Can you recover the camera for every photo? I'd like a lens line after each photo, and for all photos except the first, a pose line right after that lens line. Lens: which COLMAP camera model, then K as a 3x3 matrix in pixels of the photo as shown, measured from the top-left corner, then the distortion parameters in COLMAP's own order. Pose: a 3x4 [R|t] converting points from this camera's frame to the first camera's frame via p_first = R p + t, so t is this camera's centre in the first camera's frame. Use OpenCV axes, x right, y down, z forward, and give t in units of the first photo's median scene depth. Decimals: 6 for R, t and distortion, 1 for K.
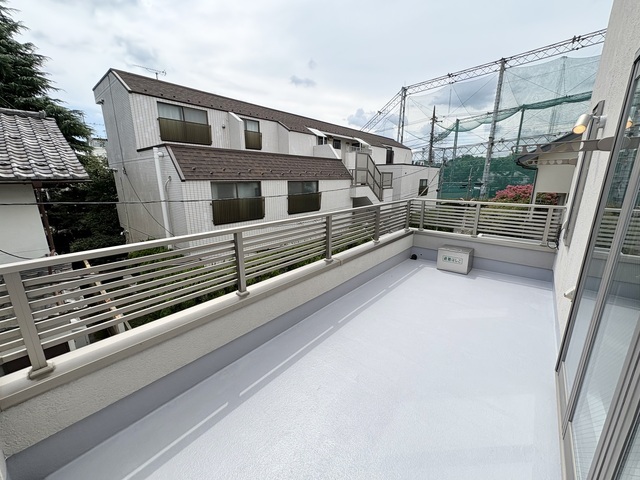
lens RADIAL K [[254.2, 0, 318.5], [0, 254.2, 240.9], [0, 0, 1]] dist [0.001249, 0.000015]
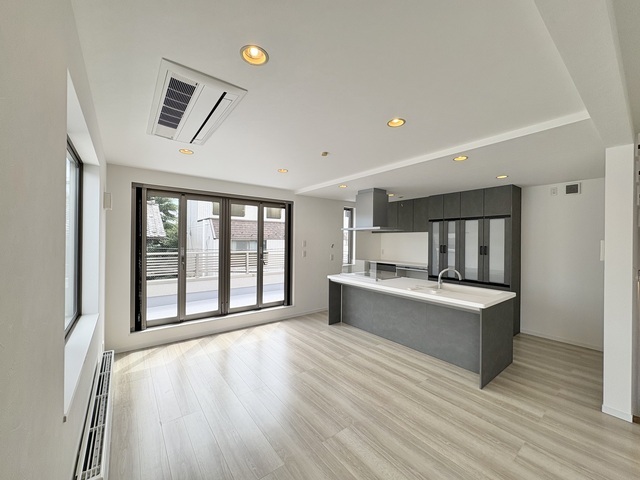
lens RADIAL K [[254.2, 0, 321.0], [0, 254.2, 239.8], [0, 0, 1]] dist [0.001249, 0.000015]
pose [[0.978345, 0.012937, -0.206575, 0.460663], [-0.061206, 0.971493, -0.229033, 0.101421], [0.197723, 0.236717, 0.951247, -0.418743]]
